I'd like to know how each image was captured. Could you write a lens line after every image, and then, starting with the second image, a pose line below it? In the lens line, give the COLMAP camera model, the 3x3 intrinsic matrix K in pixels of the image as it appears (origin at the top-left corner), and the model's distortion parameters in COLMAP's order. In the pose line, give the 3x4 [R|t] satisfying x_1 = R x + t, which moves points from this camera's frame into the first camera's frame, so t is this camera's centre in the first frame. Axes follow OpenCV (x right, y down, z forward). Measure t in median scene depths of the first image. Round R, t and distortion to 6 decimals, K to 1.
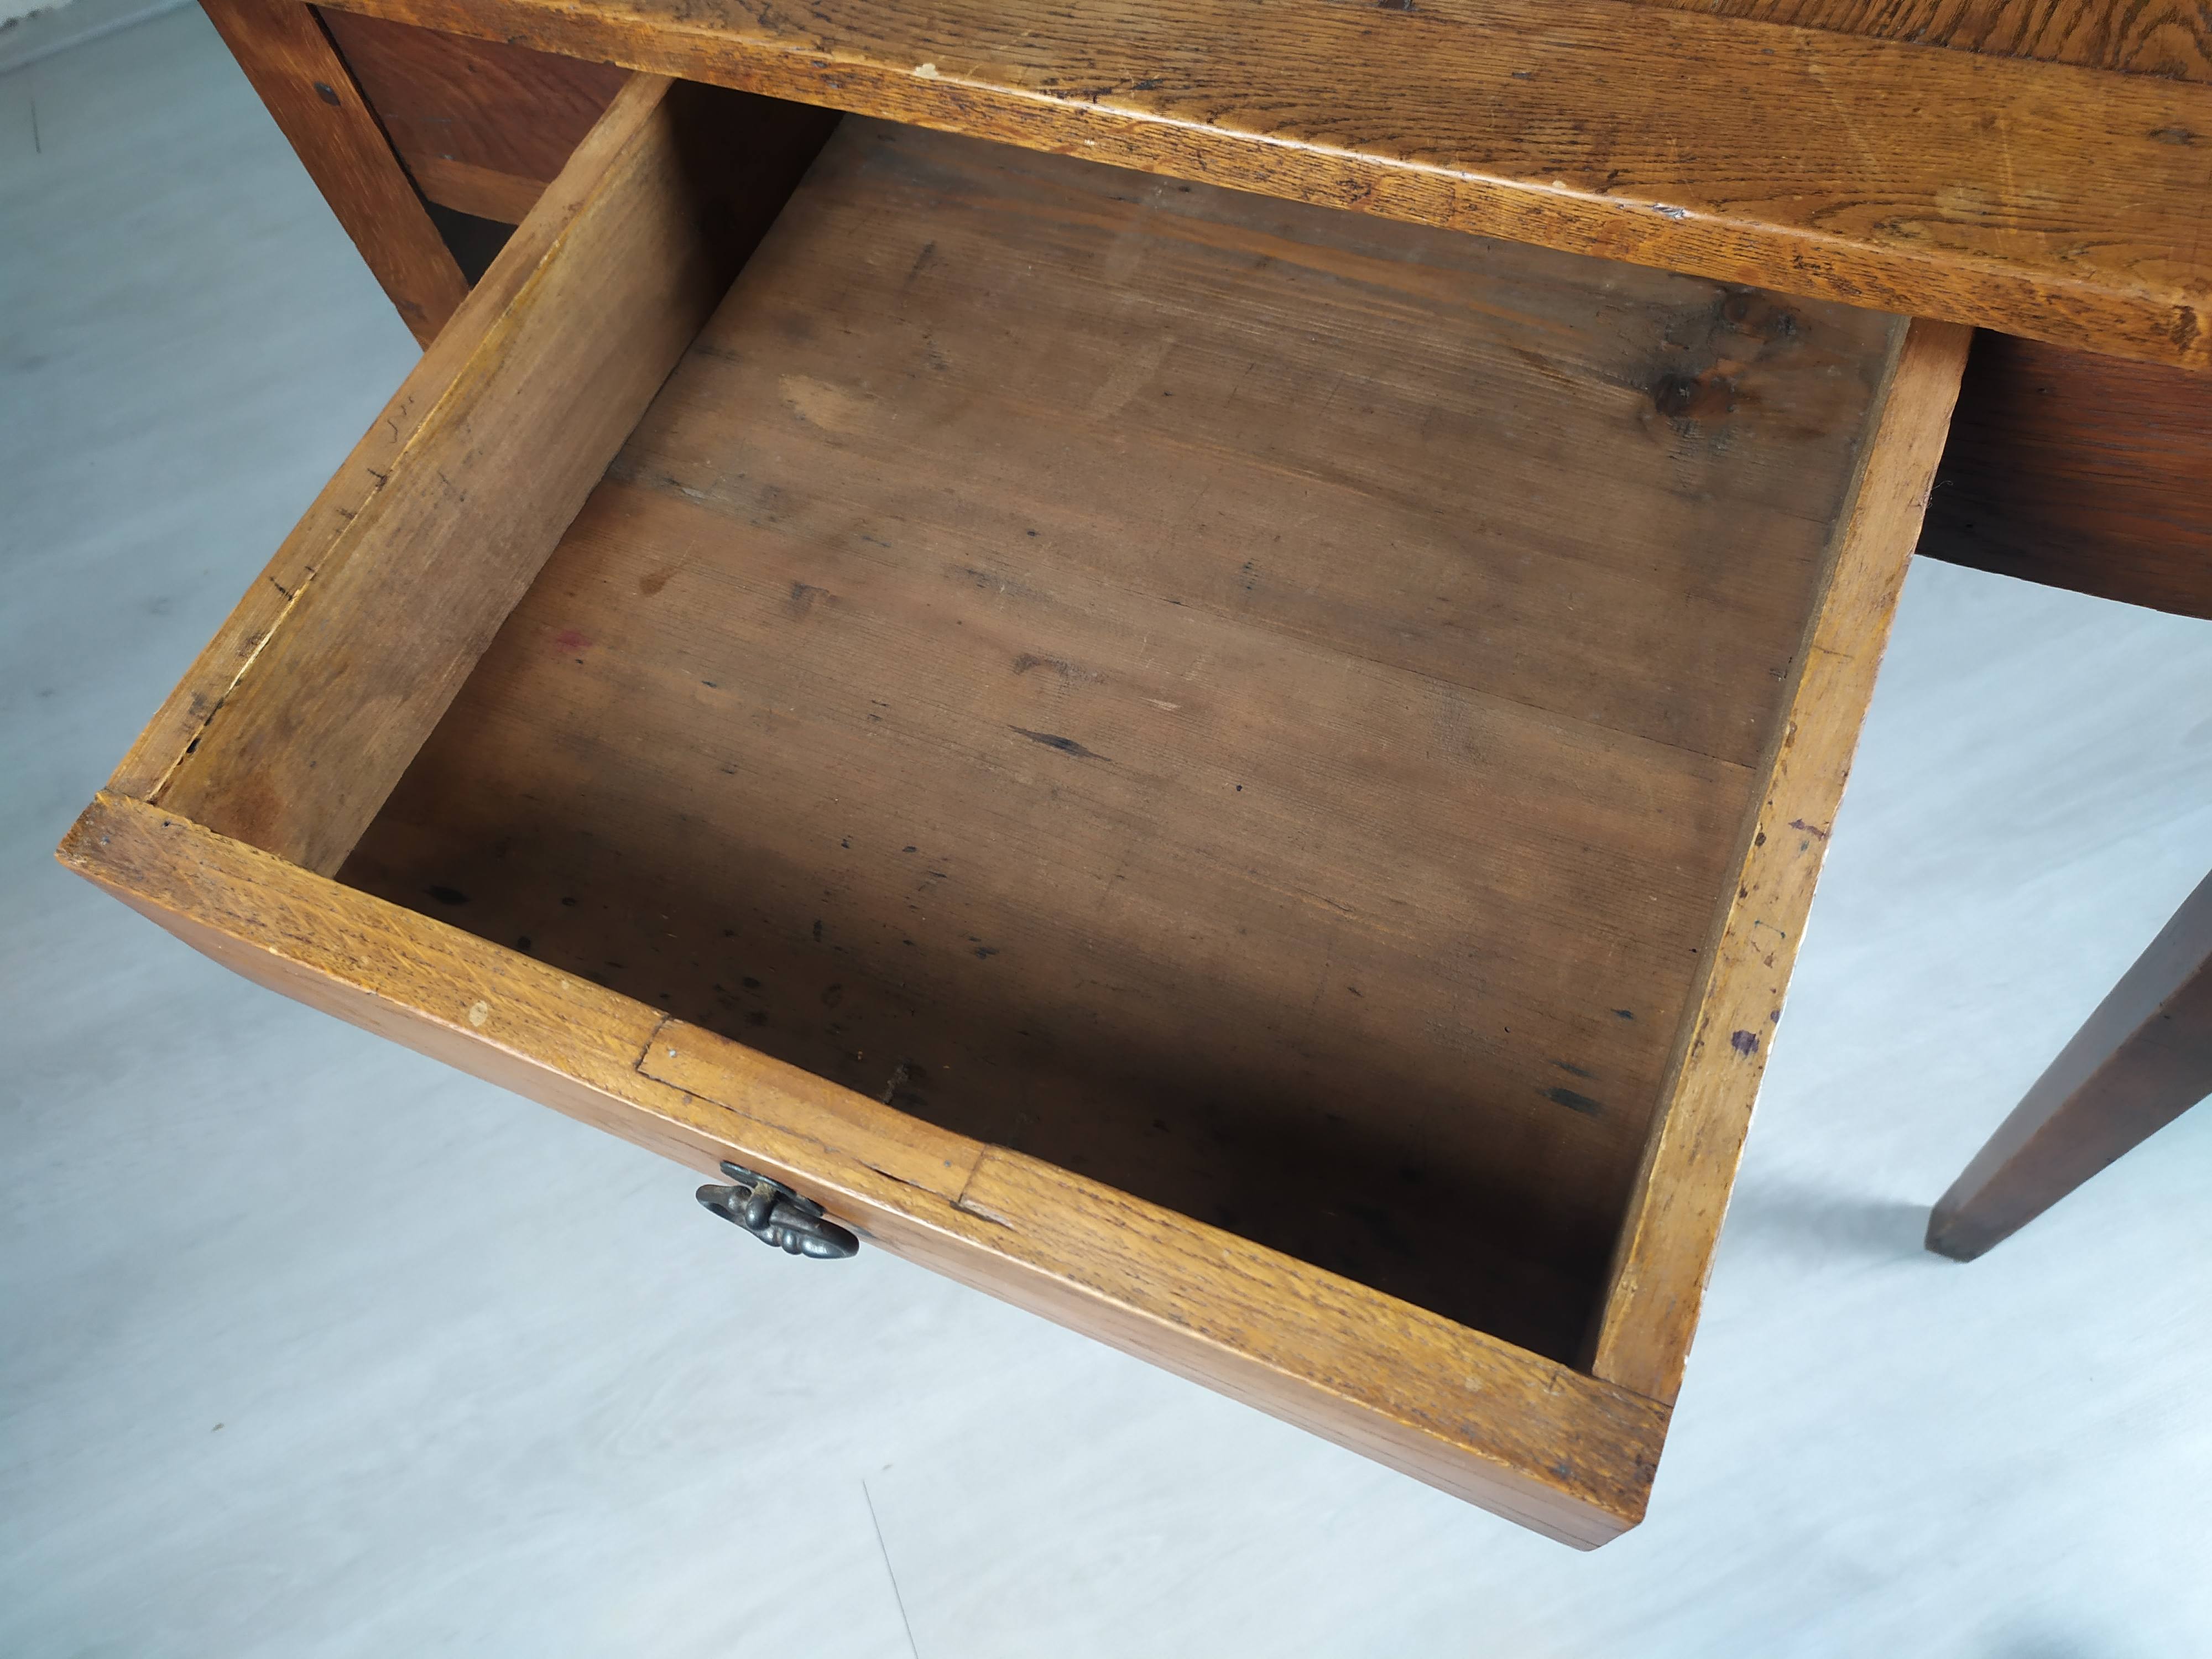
lens RADIAL K [[1684.3, 0, 1115.6], [0, 1684.3, 835.8], [0, 0, 1]] dist [0.038643, -0.064707]
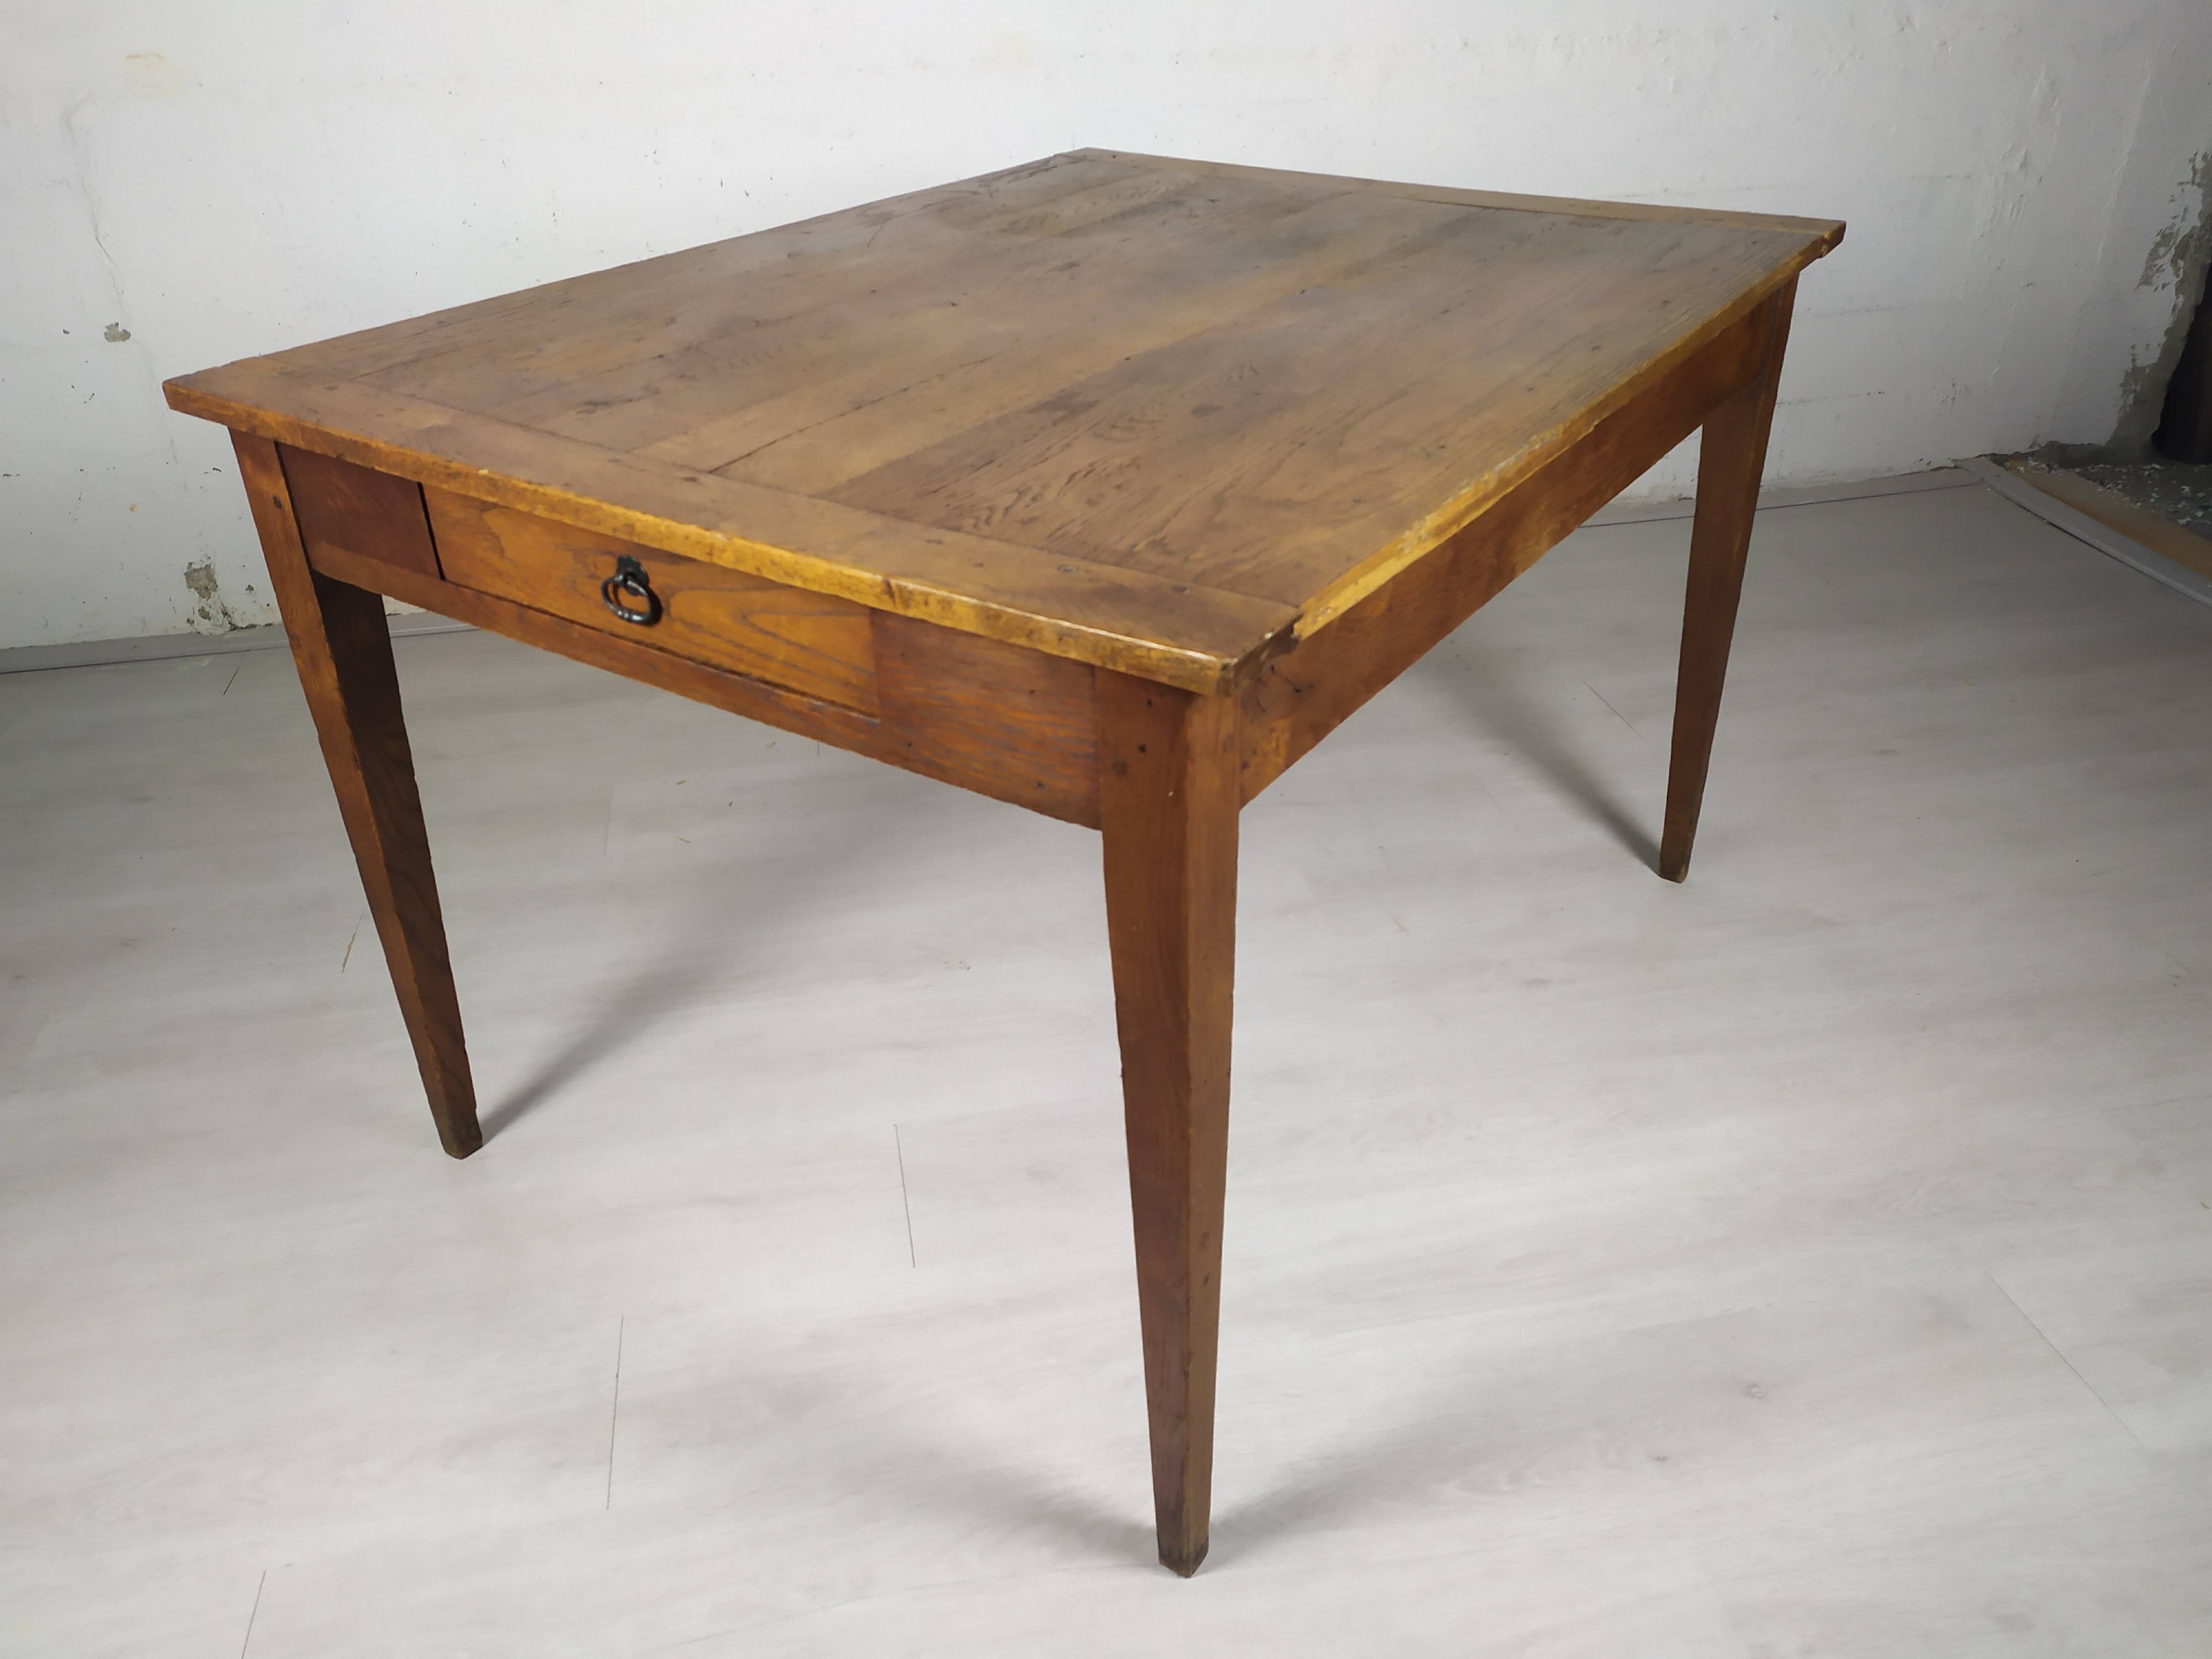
lens RADIAL K [[1667.3, 0, 1109.2], [0, 1667.3, 822.5], [0, 0, 1]] dist [0.073169, -0.075491]
pose [[0.976614, 0.182056, -0.114374, 0.807348], [-0.214889, 0.843754, -0.491835, 0.664333], [0.006962, 0.504911, 0.863143, -0.519880]]
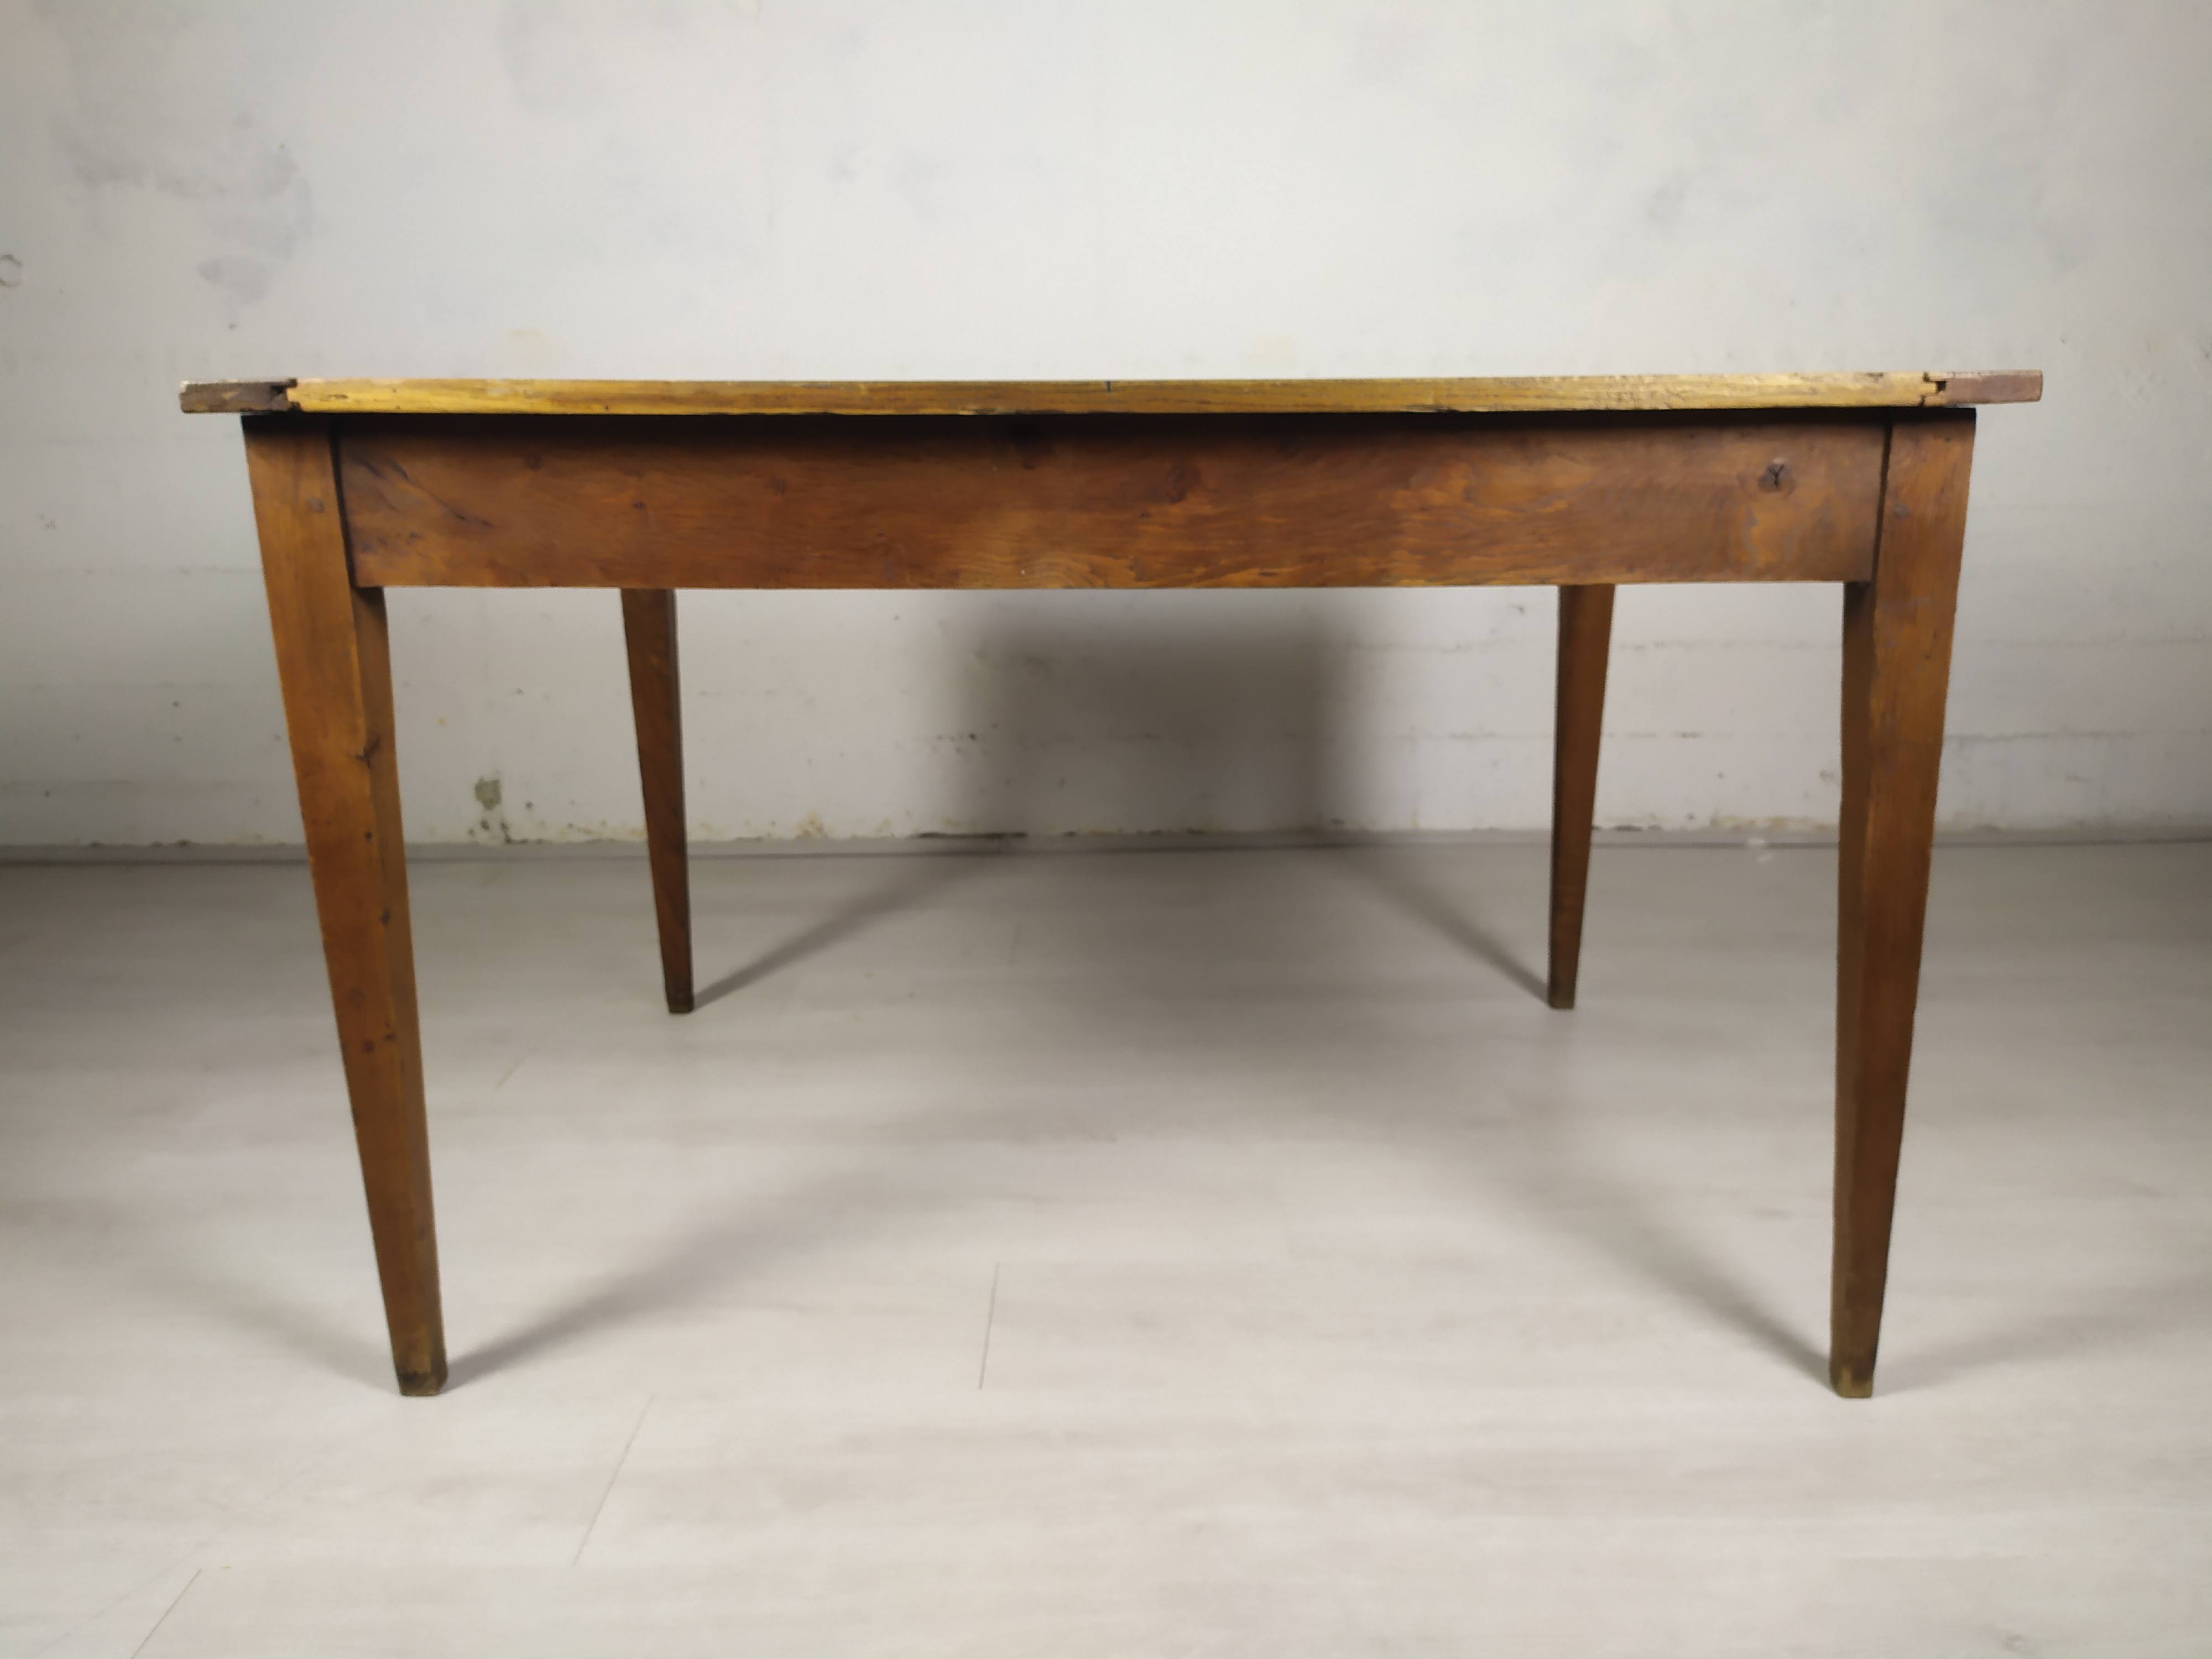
lens RADIAL K [[1681.9, 0, 1110.7], [0, 1681.9, 820.8], [0, 0, 1]] dist [0.041712, -0.045793]
pose [[0.918368, 0.196355, -0.343577, 1.109560], [-0.383571, 0.655237, -0.650798, 0.923478], [0.097337, 0.729458, 0.677065, -0.040154]]
